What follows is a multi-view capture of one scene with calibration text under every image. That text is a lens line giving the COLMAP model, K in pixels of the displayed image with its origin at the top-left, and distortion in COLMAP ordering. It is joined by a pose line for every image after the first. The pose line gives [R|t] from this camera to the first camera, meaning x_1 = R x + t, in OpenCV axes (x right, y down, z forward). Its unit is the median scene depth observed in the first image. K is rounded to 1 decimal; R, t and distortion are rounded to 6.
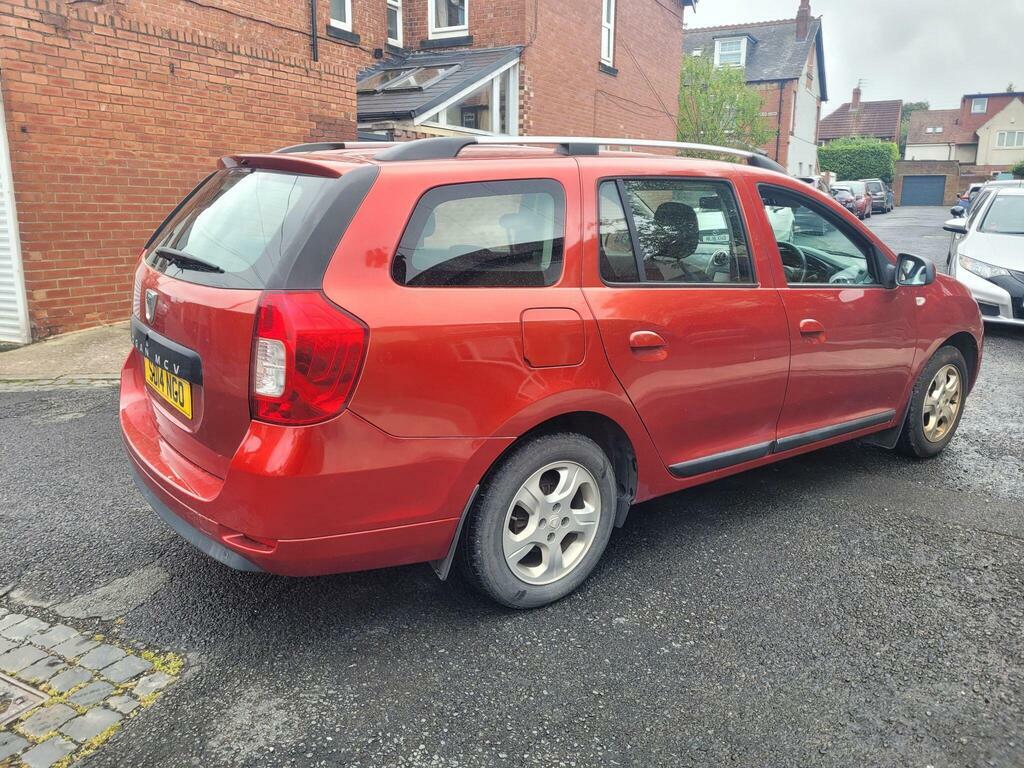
lens RADIAL K [[766.5, 0, 510.3], [0, 766.5, 348.3], [0, 0, 1]] dist [0.060310, -0.037177]
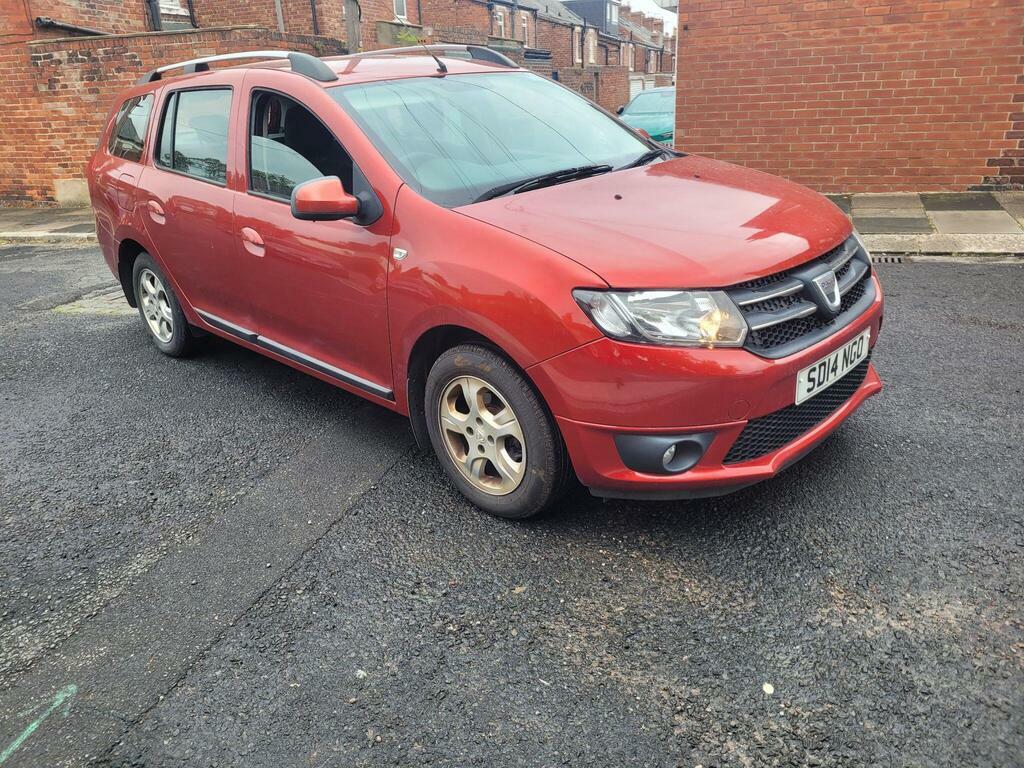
lens RADIAL K [[766.5, 0, 514.9], [0, 766.5, 358.5], [0, 0, 1]] dist [0.060310, -0.037177]
pose [[0.144808, 0.316513, -0.937470, 0.621087], [-0.142687, 0.944233, 0.296756, -0.098470], [0.979117, 0.090792, 0.181895, 0.502526]]
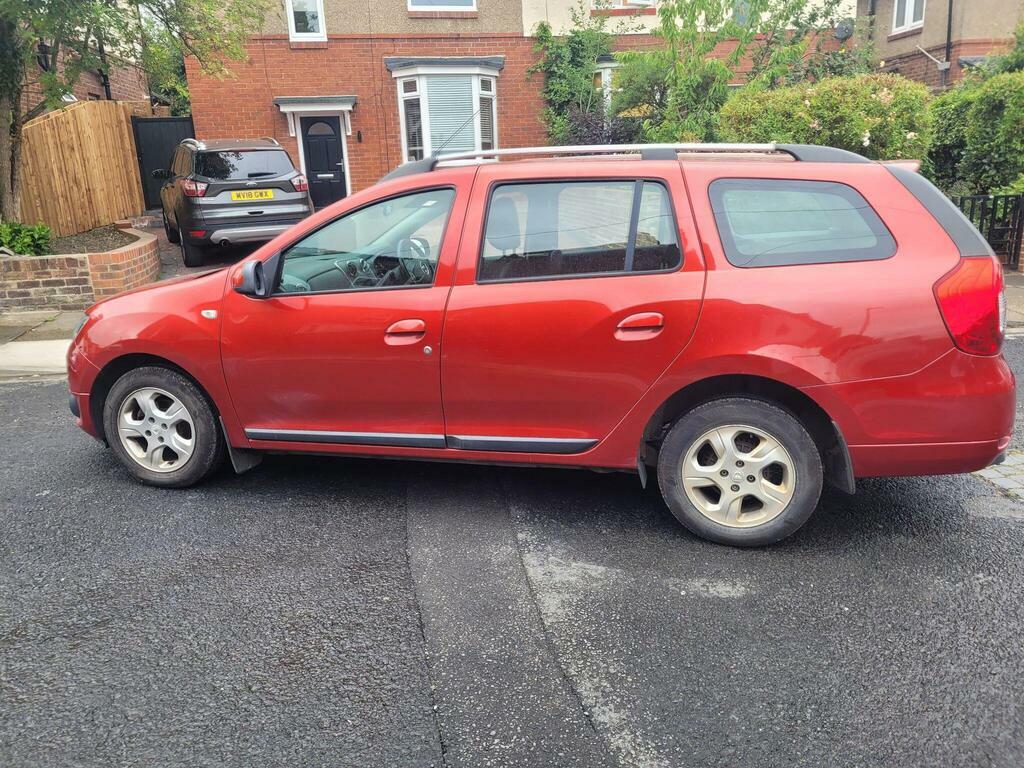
lens RADIAL K [[766.5, 0, 509.0], [0, 766.5, 369.1], [0, 0, 1]] dist [0.060310, -0.037177]
pose [[-0.596026, -0.186445, 0.781019, -0.352083], [0.180167, 0.916816, 0.356355, -0.177364], [-0.782491, 0.353111, -0.512855, 0.795183]]
